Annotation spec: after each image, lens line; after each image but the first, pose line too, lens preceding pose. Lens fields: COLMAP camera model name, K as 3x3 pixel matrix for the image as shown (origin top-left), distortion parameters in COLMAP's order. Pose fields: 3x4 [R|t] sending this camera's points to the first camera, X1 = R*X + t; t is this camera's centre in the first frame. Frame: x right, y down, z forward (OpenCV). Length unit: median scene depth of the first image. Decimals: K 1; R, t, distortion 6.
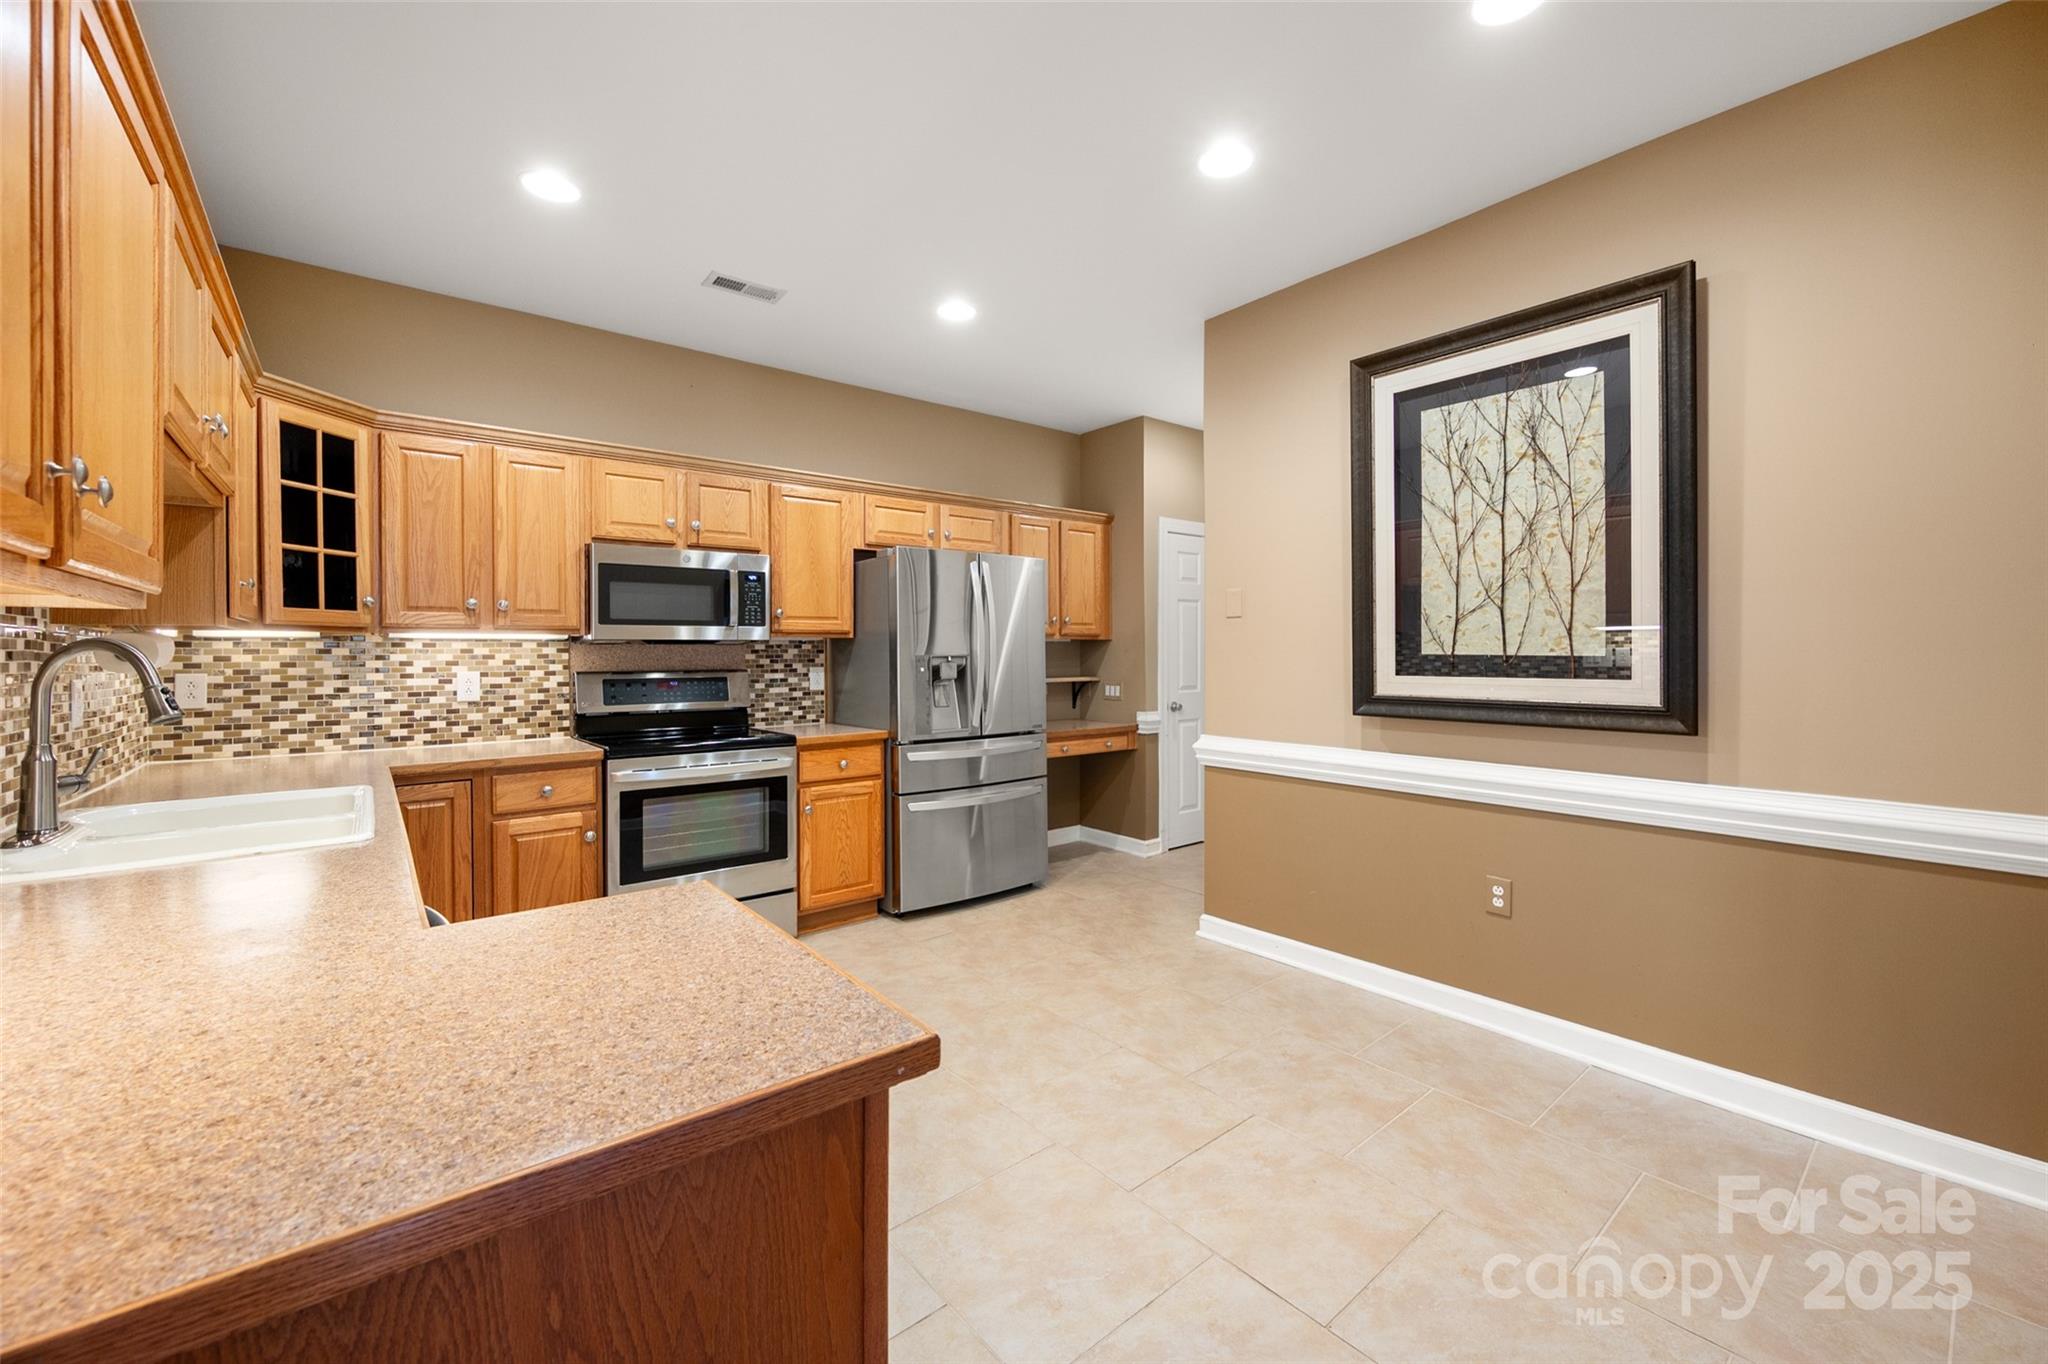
lens RADIAL K [[827.8, 0, 1036.0], [0, 827.8, 655.7], [0, 0, 1]] dist [0.003439, -0.000006]
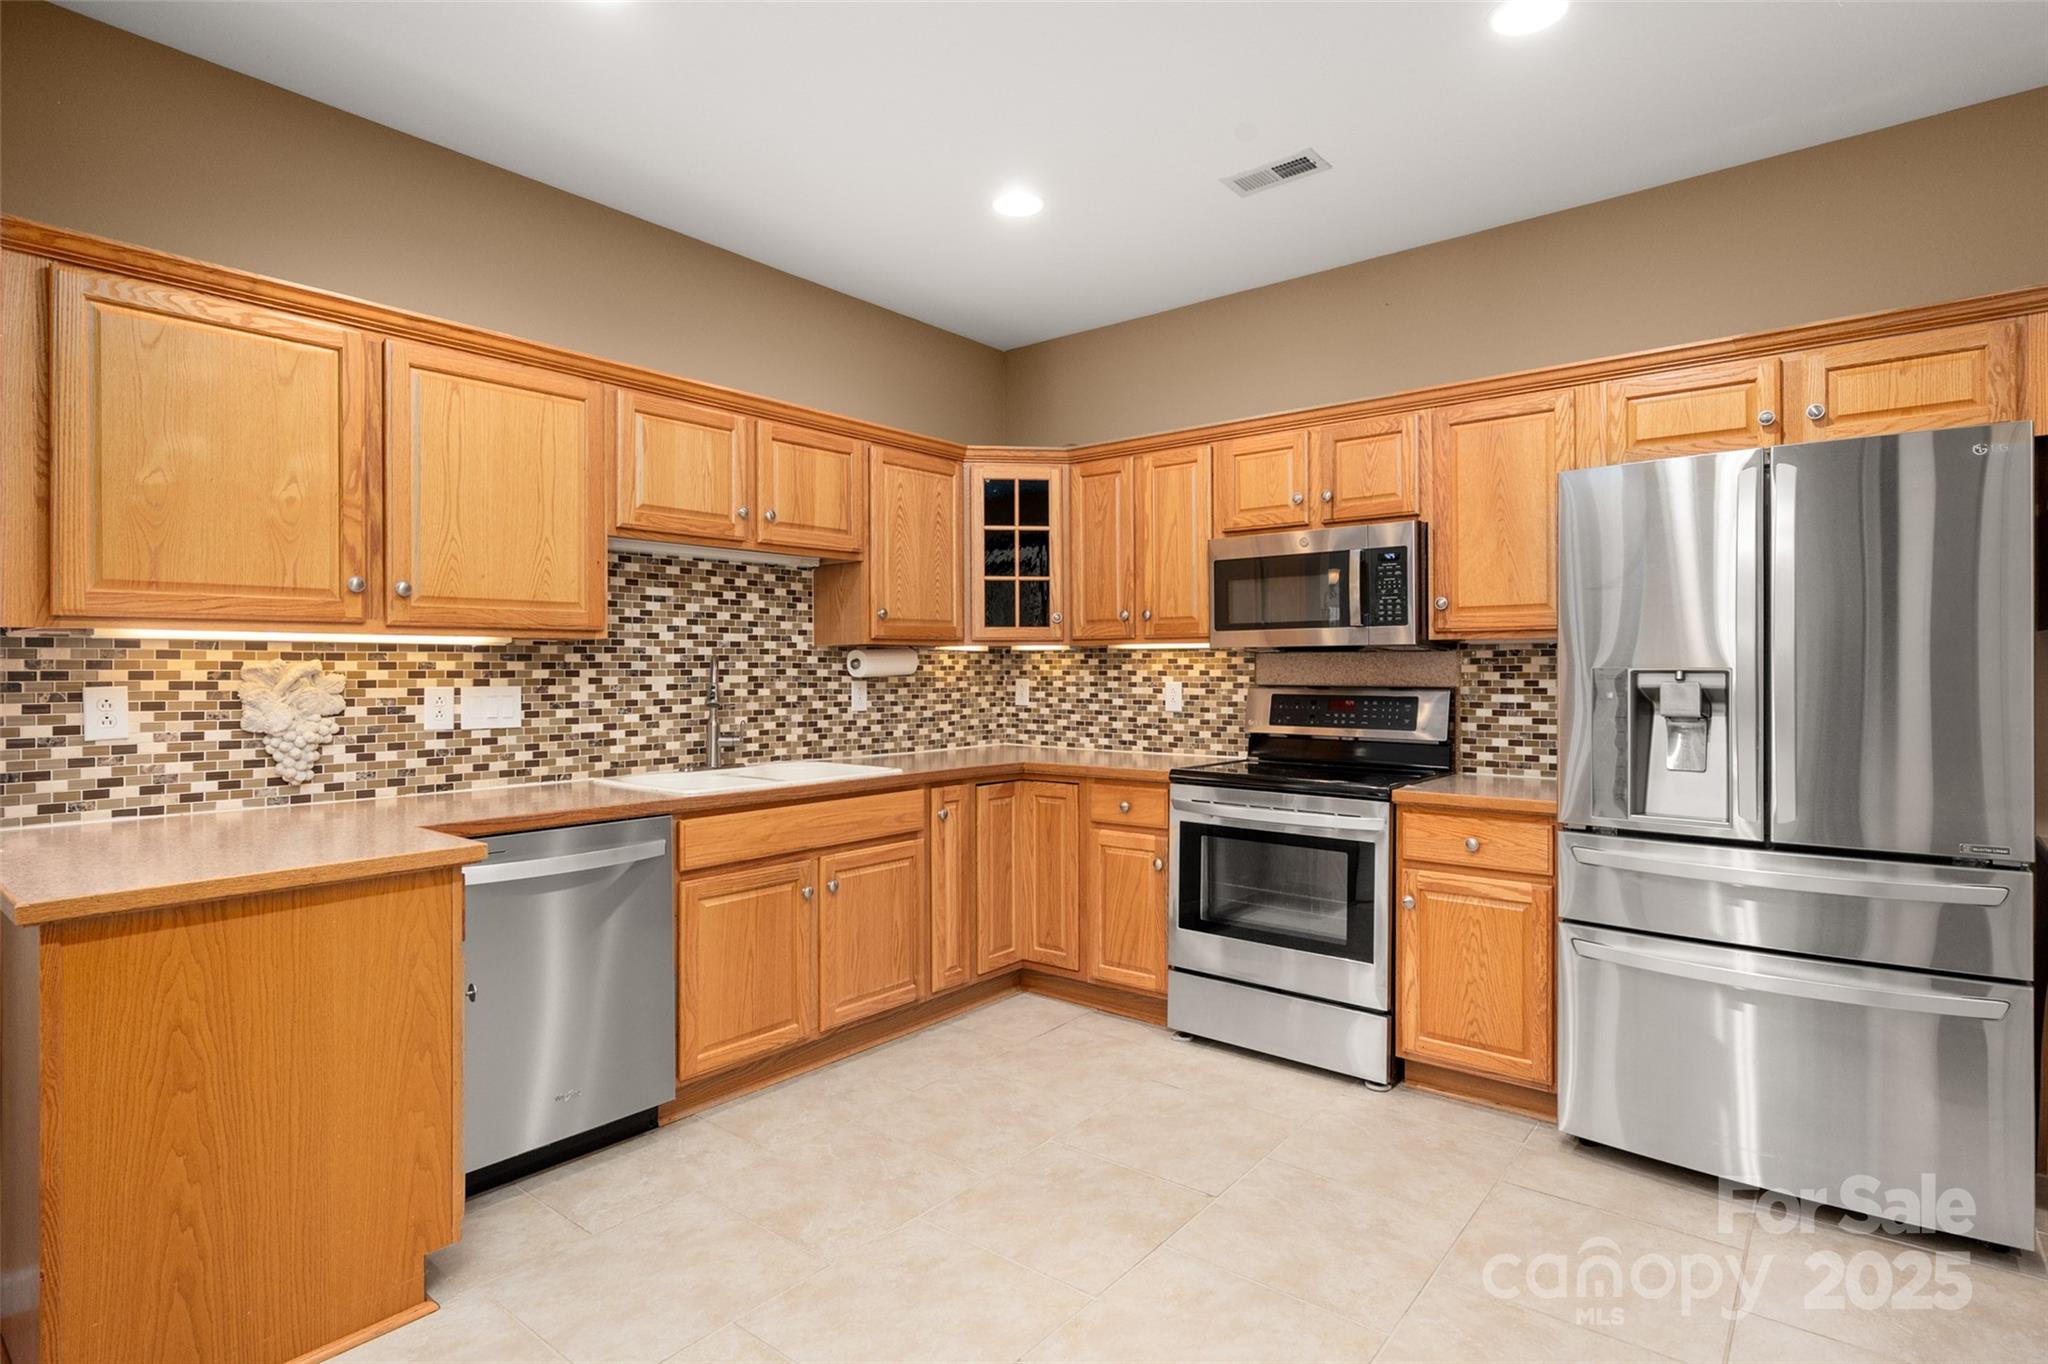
lens RADIAL K [[1039.9, 0, 1029.0], [0, 1039.9, 670.8], [0, 0, 1]] dist [-0.002484, -0.000217]
pose [[0.198333, 0.008062, -0.980102, 0.519334], [-0.003442, 0.999966, 0.007528, -0.002977], [0.980129, 0.001881, 0.198354, 0.594227]]
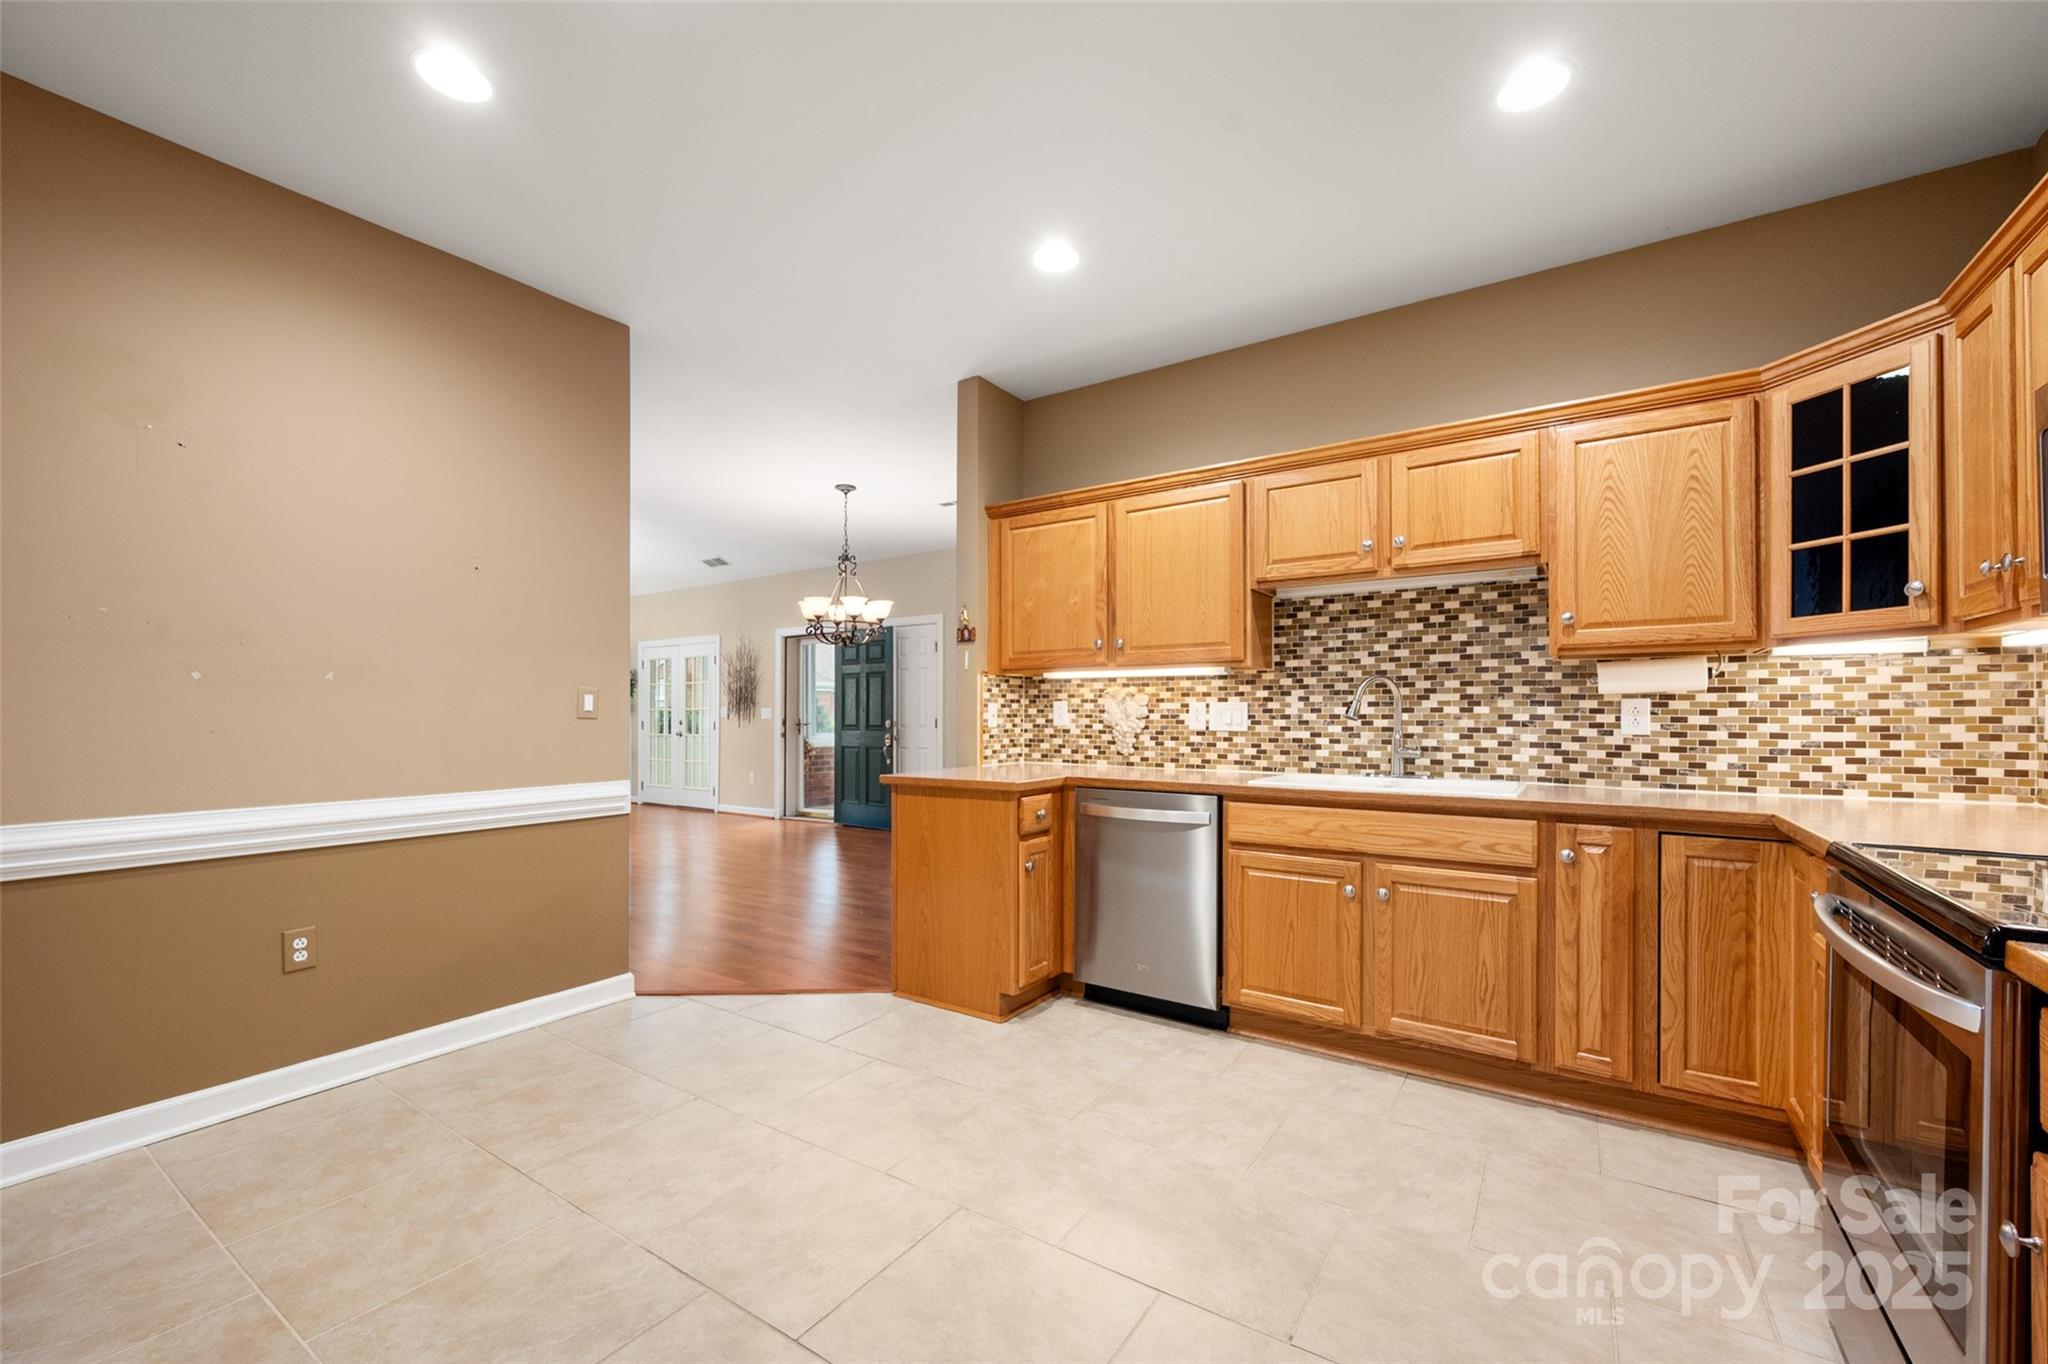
lens RADIAL K [[827.8, 0, 1025.1], [0, 827.8, 710.2], [0, 0, 1]] dist [0.003439, -0.000006]
pose [[-0.959120, 0.005678, -0.282944, 0.089208], [0.005159, 0.999983, 0.002582, 0.025291], [0.282954, 0.001016, -0.959133, 1.272334]]
